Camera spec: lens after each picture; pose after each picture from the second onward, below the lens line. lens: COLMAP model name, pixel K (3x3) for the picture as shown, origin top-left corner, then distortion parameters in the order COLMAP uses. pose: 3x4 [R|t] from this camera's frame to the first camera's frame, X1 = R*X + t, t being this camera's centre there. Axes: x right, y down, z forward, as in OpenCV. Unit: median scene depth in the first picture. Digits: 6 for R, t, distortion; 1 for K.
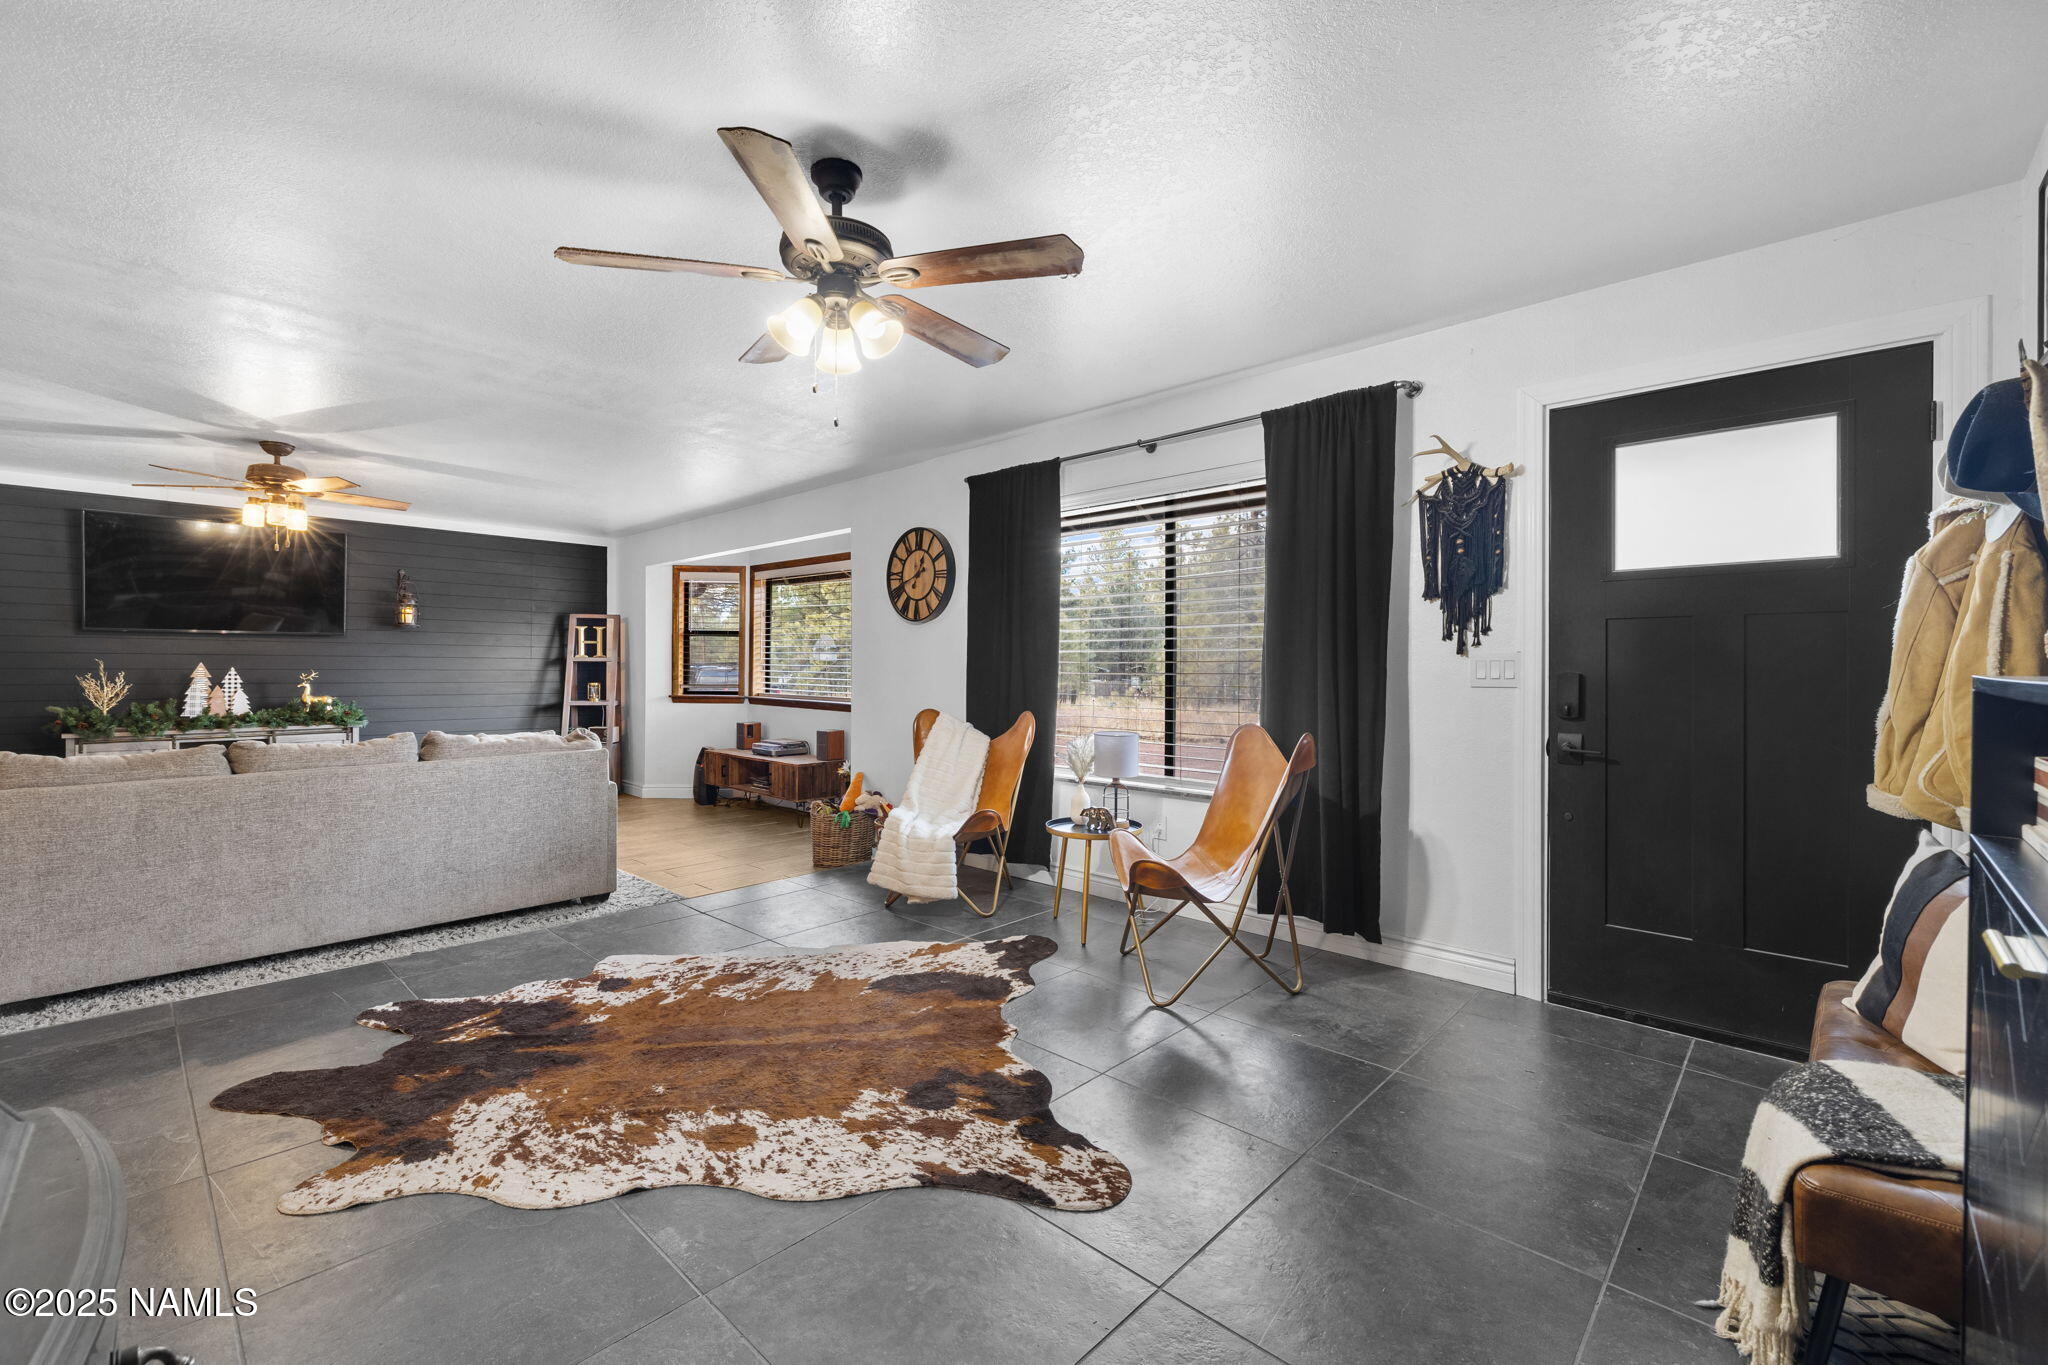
lens RADIAL K [[861.4, 0, 1024.9], [0, 861.4, 673.2], [0, 0, 1]] dist [-0.001706, -0.000906]
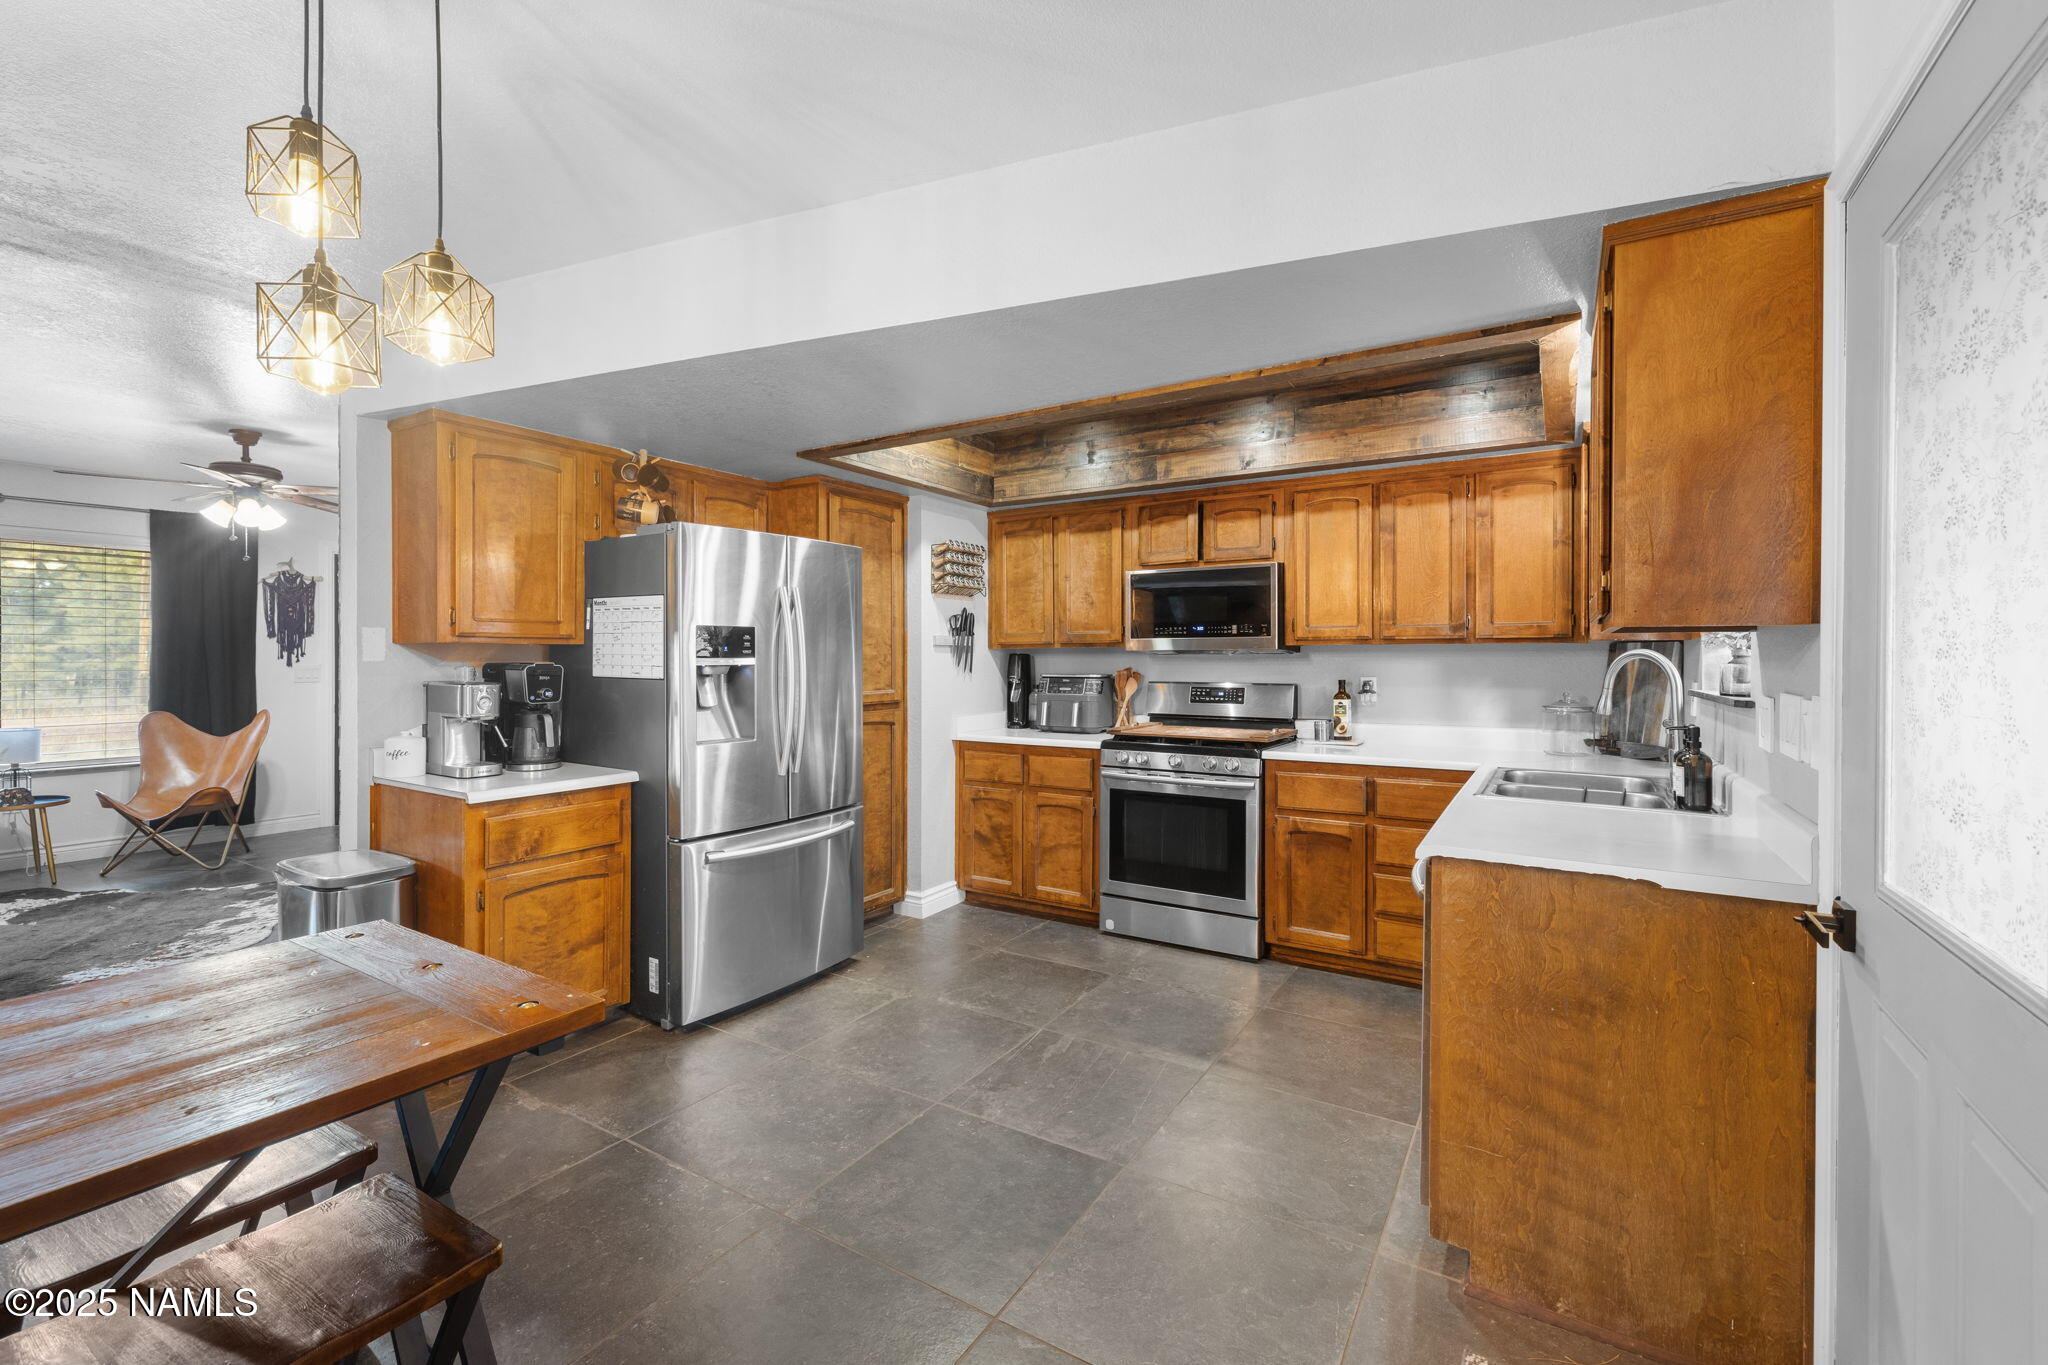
lens RADIAL K [[861.4, 0, 1015.7], [0, 861.4, 666.7], [0, 0, 1]] dist [-0.001706, -0.000906]
pose [[-0.203930, -0.017836, 0.978823, -0.880467], [-0.002009, 0.999840, 0.017800, -0.029306], [-0.978983, 0.001663, -0.203933, -0.116712]]
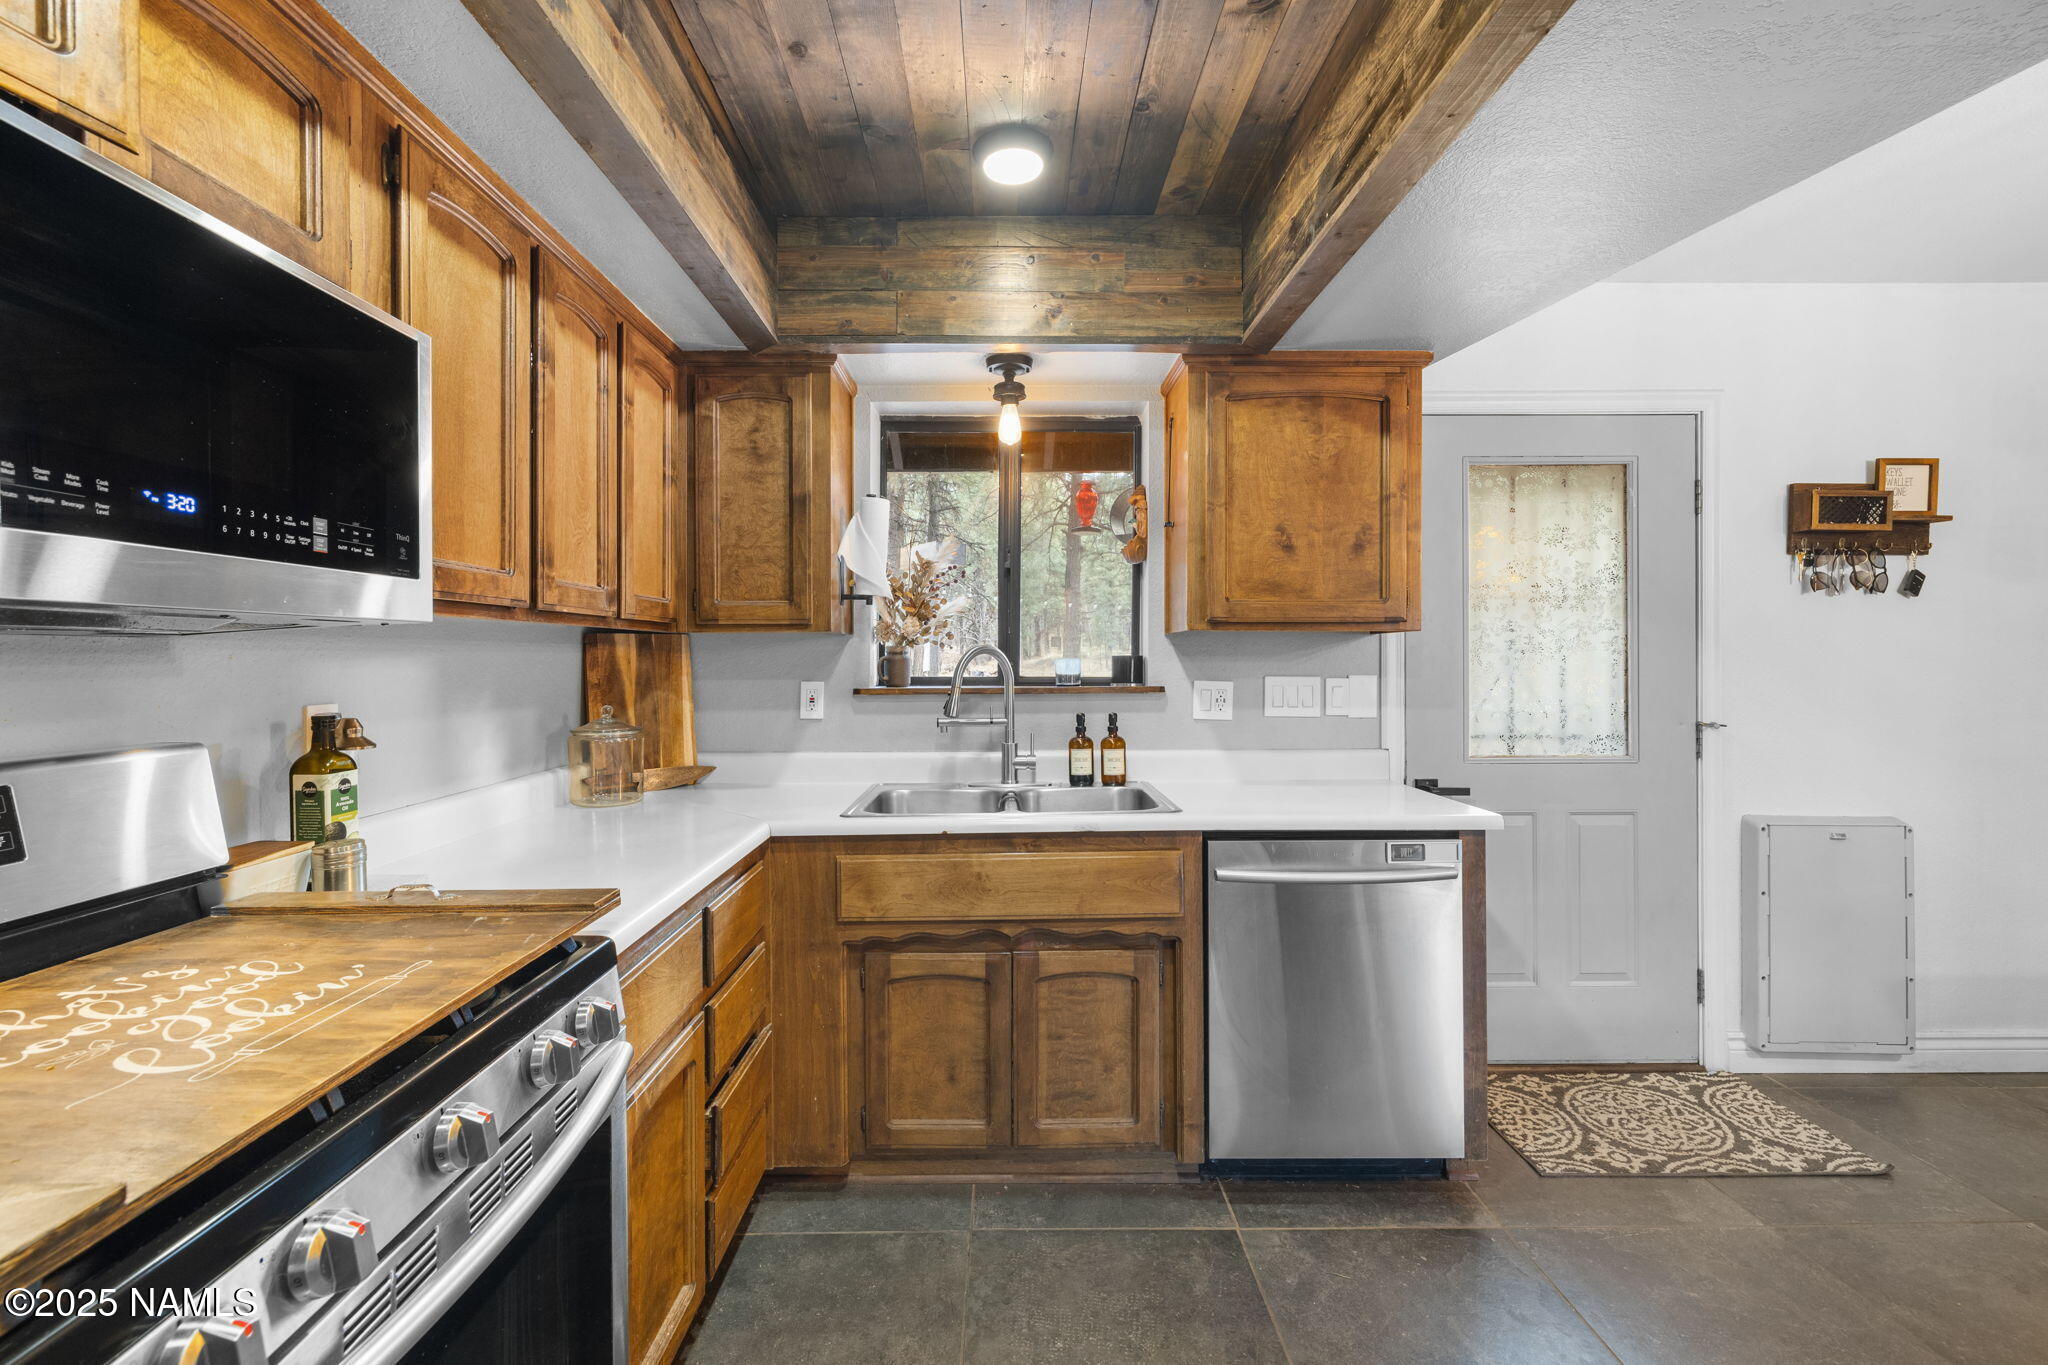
lens RADIAL K [[861.4, 0, 1020.9], [0, 861.4, 662.1], [0, 0, 1]] dist [-0.001706, -0.000906]
pose [[-0.711218, -0.002966, -0.702965, -0.284024], [-0.004545, 0.999990, 0.000379, -0.023444], [0.702957, 0.003465, -0.711224, -0.200349]]
